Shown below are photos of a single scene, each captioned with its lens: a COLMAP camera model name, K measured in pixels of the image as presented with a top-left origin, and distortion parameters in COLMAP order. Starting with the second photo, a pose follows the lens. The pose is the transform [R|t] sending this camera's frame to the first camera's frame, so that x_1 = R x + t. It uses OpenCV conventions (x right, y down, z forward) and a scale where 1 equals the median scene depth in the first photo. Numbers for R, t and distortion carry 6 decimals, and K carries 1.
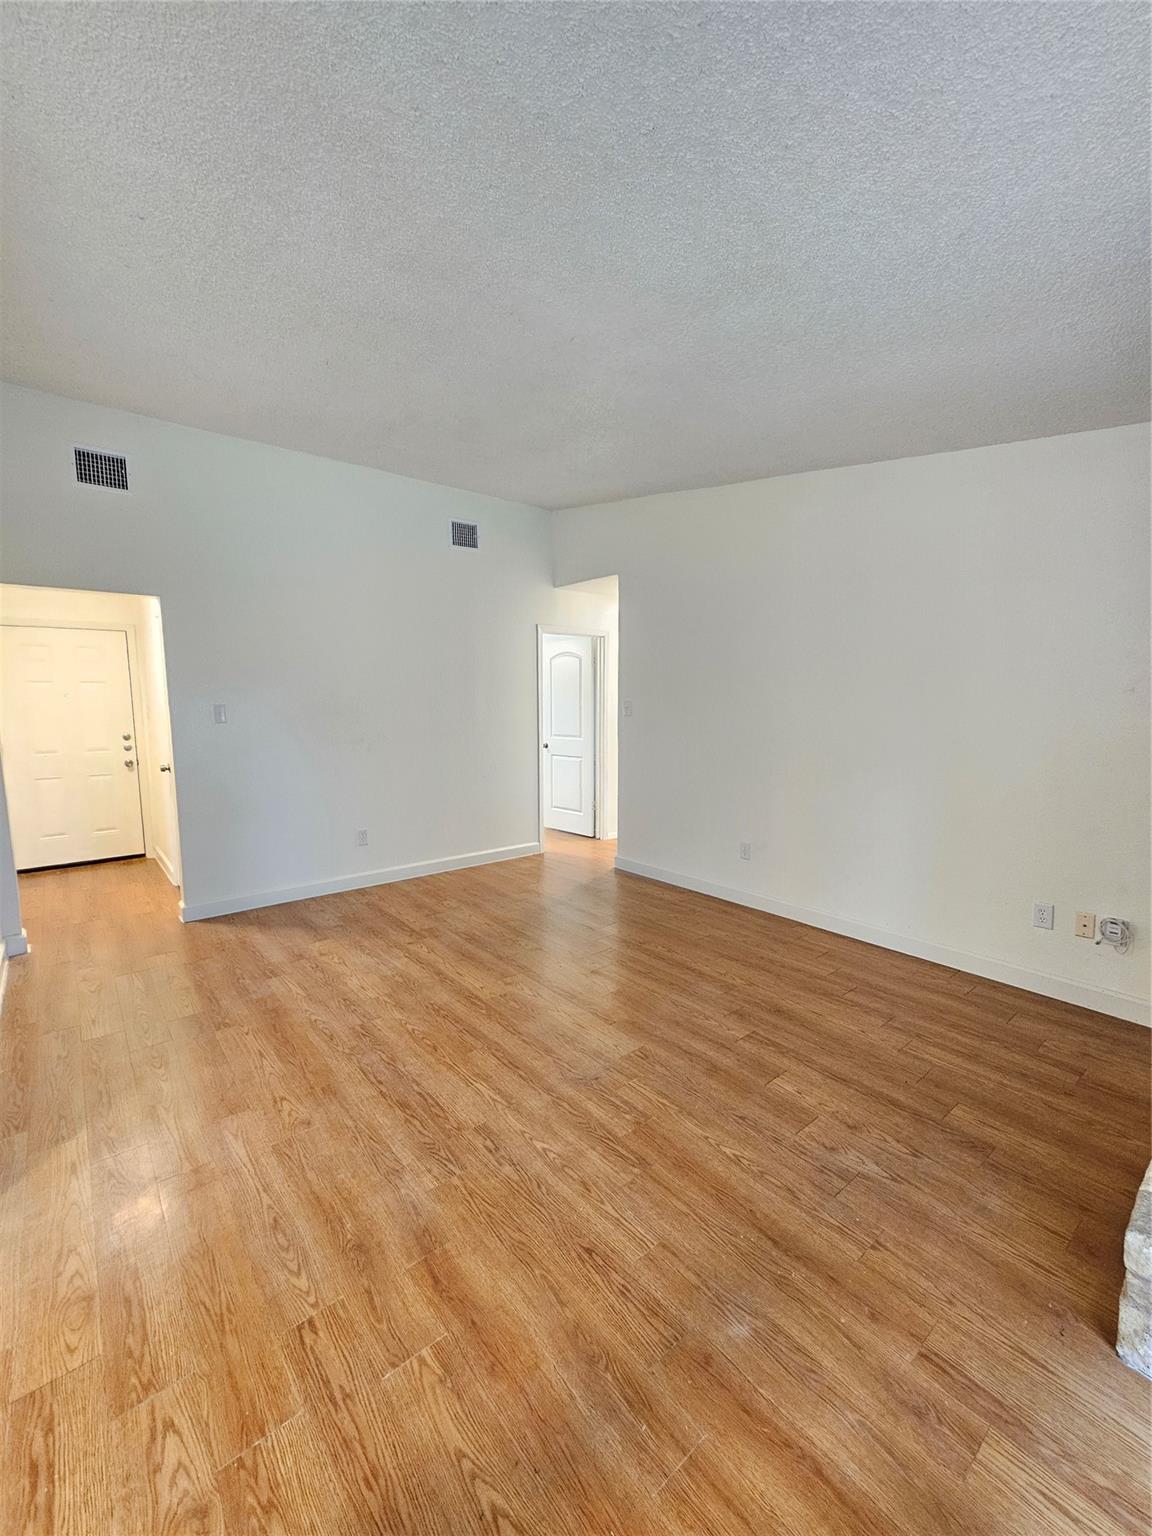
lens RADIAL K [[628.7, 0, 571.6], [0, 628.7, 770.2], [0, 0, 1]] dist [-0.003028, 0.003097]
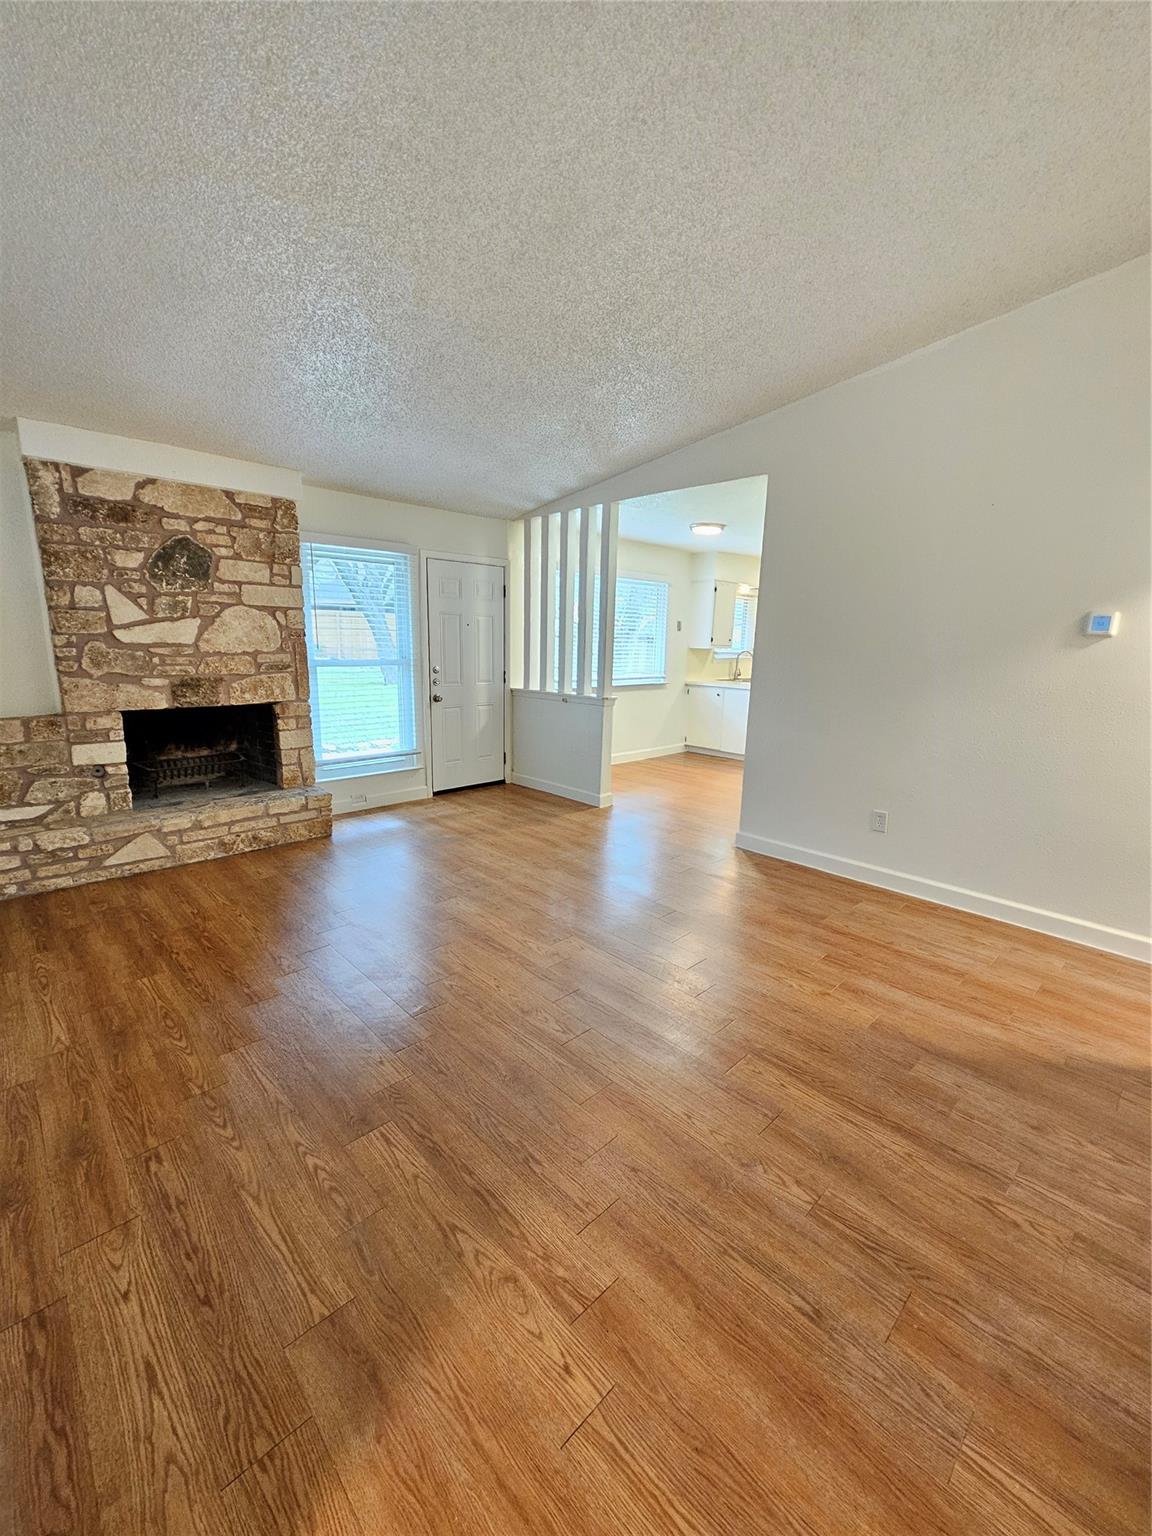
lens RADIAL K [[630.2, 0, 576.0], [0, 630.2, 768.0], [0, 0, 1]] dist [-0.000579, 0.000015]
pose [[-0.996857, 0.000575, -0.079225, -0.093947], [-0.024083, 0.950458, 0.309919, -0.309568], [0.075479, 0.310853, -0.947456, 2.851936]]
